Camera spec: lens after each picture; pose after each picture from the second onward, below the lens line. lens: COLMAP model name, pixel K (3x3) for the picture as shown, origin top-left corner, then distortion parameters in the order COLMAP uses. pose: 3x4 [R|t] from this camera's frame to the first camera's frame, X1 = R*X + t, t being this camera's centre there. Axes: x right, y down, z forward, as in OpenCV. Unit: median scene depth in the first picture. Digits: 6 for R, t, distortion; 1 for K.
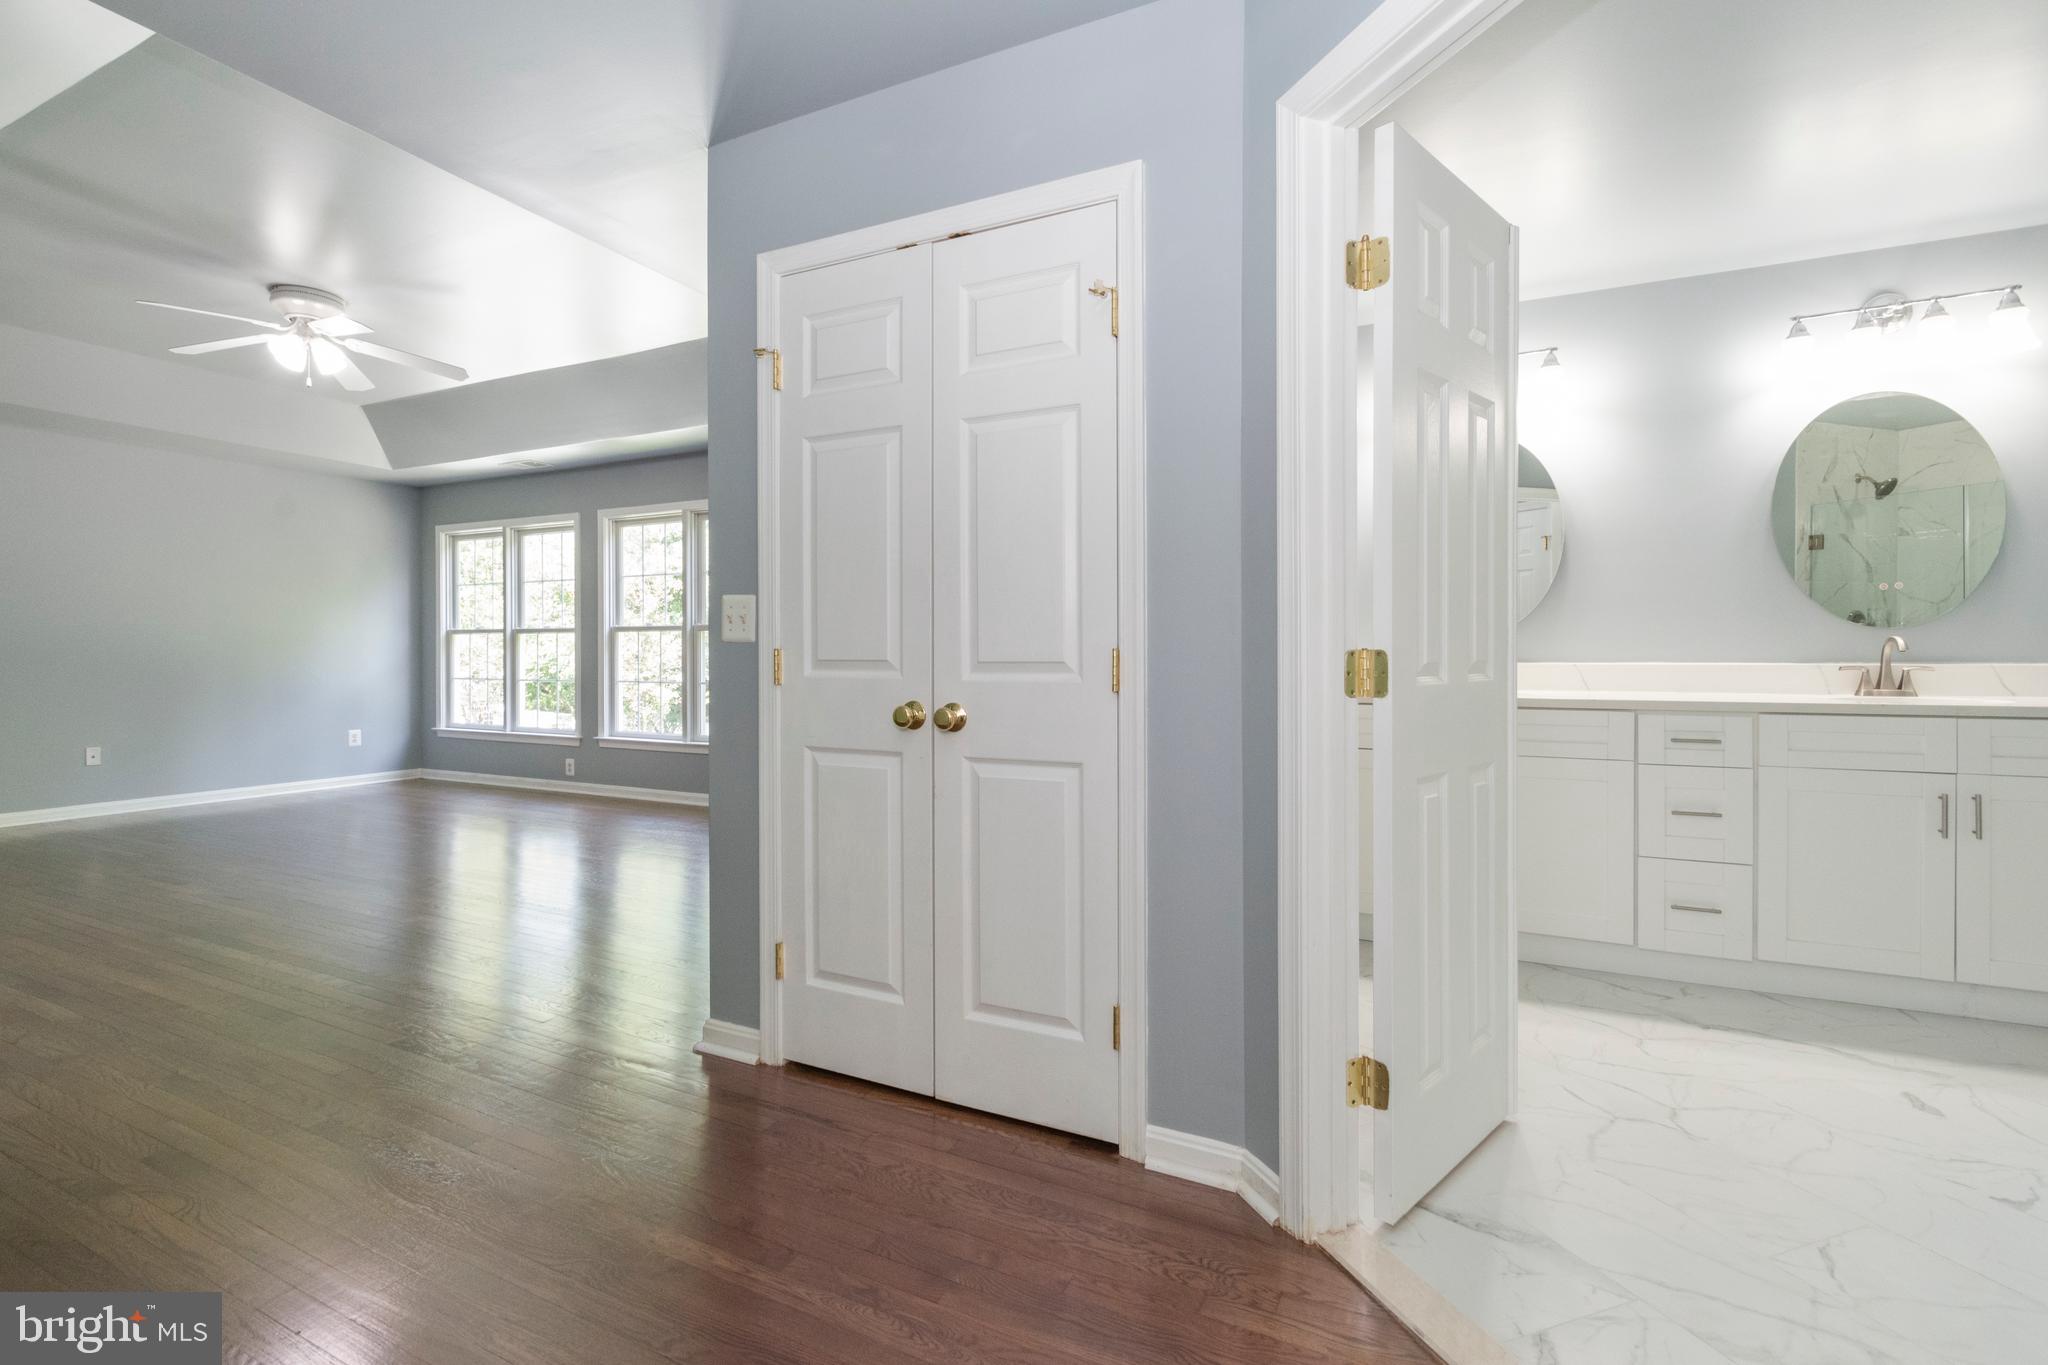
lens RADIAL K [[910.3, 0, 1002.6], [0, 910.3, 659.5], [0, 0, 1]] dist [-0.002429, -0.000355]
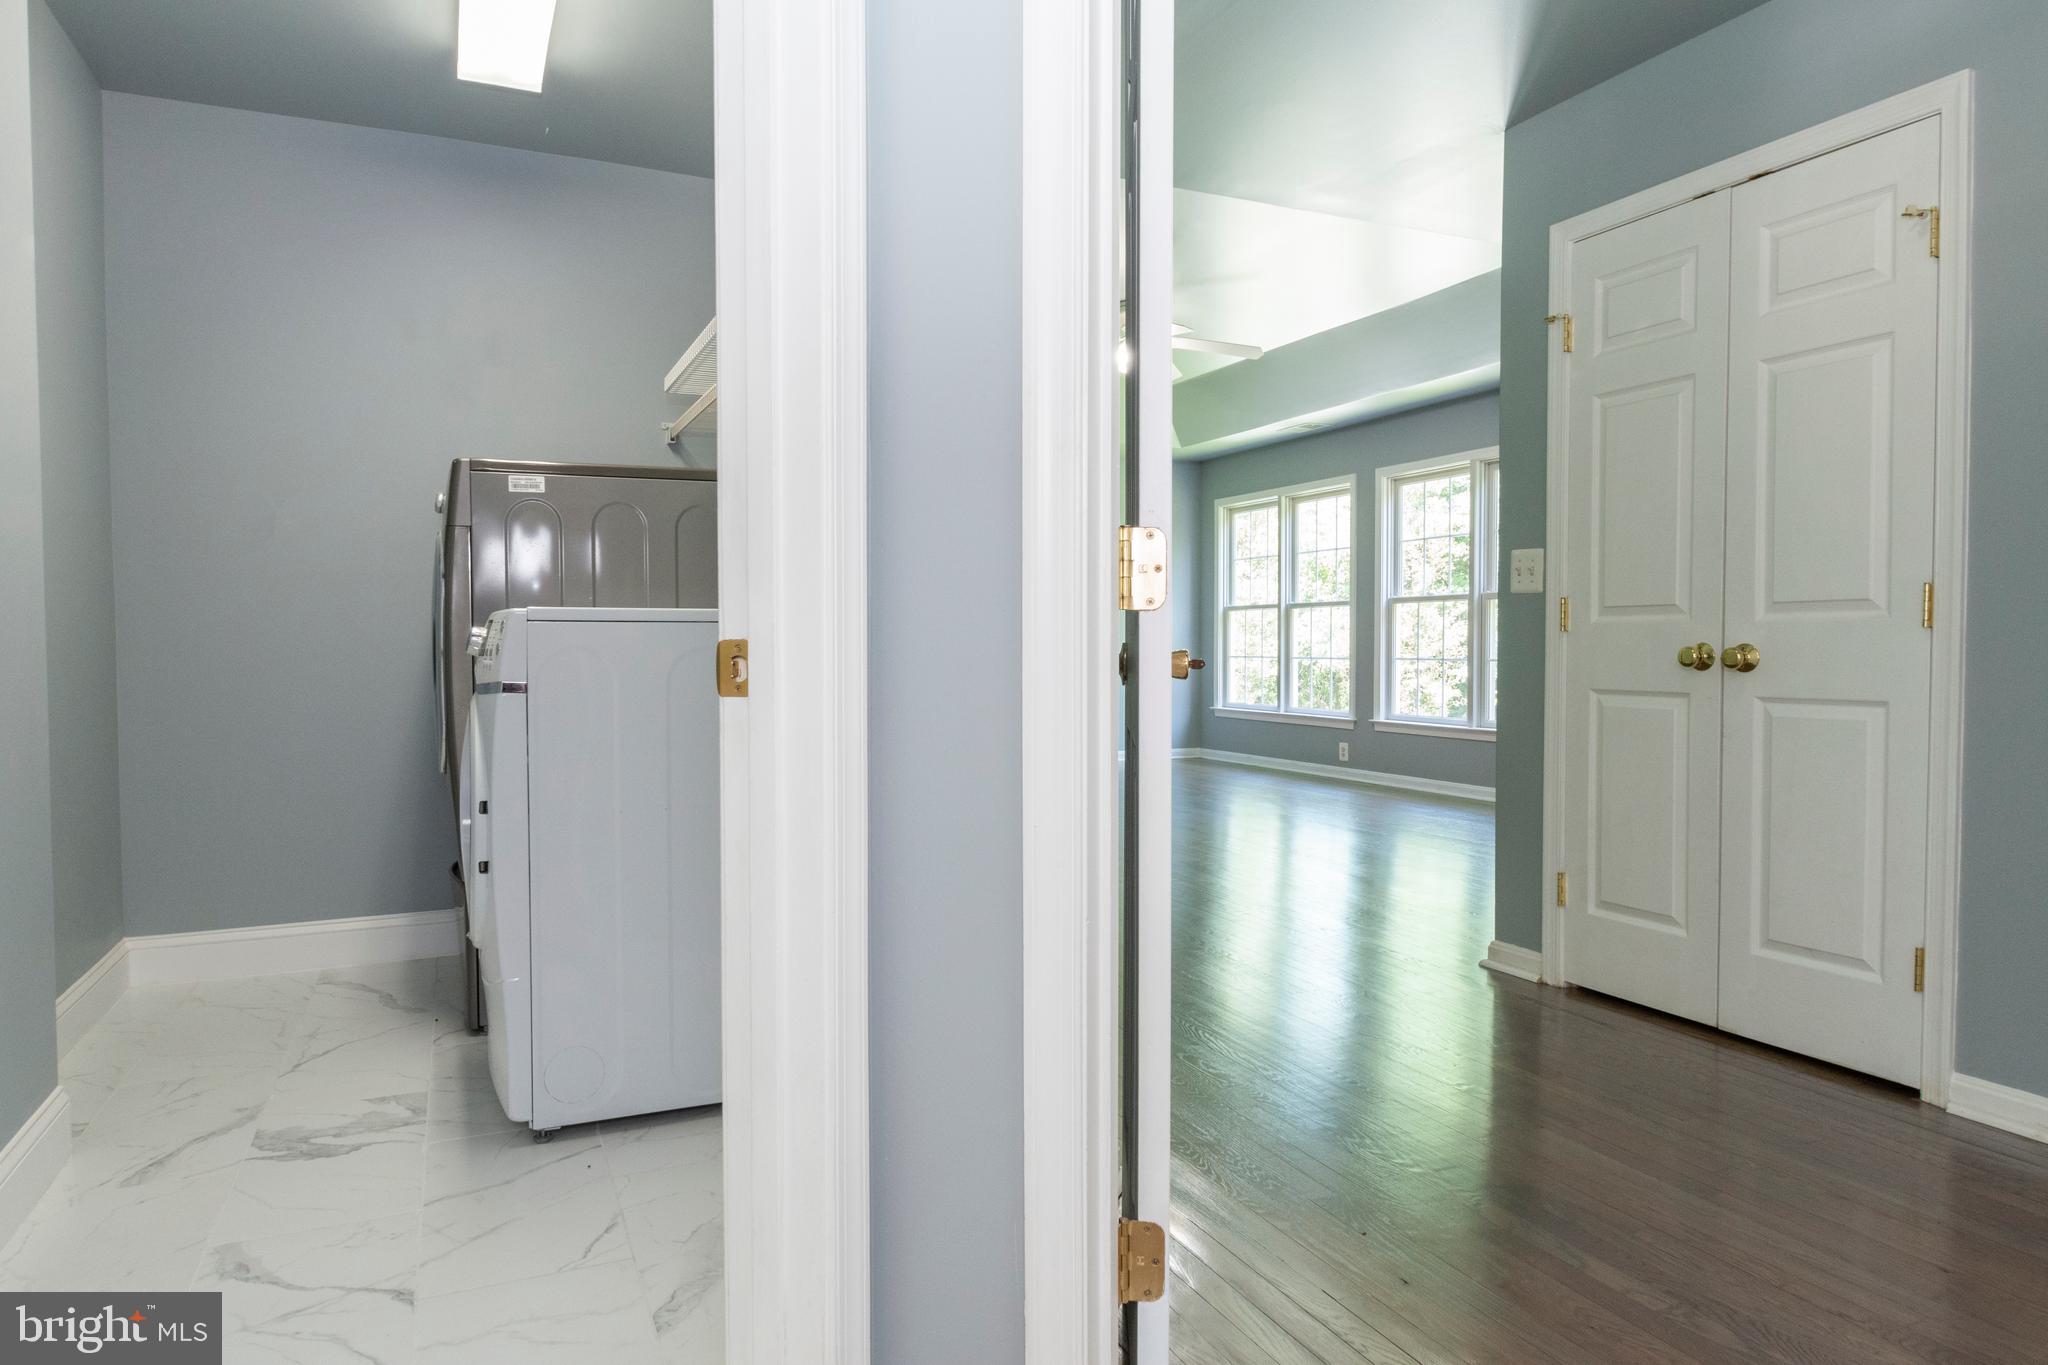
lens RADIAL K [[1208.1, 0, 1024.0], [0, 1208.1, 682.5], [0, 0, 1]] dist [0.006365, -0.000320]
pose [[0.773037, 0.019702, -0.634055, 0.065998], [-0.002873, 0.999616, 0.027558, 0.020407], [0.634354, -0.019482, 0.772797, -0.200865]]
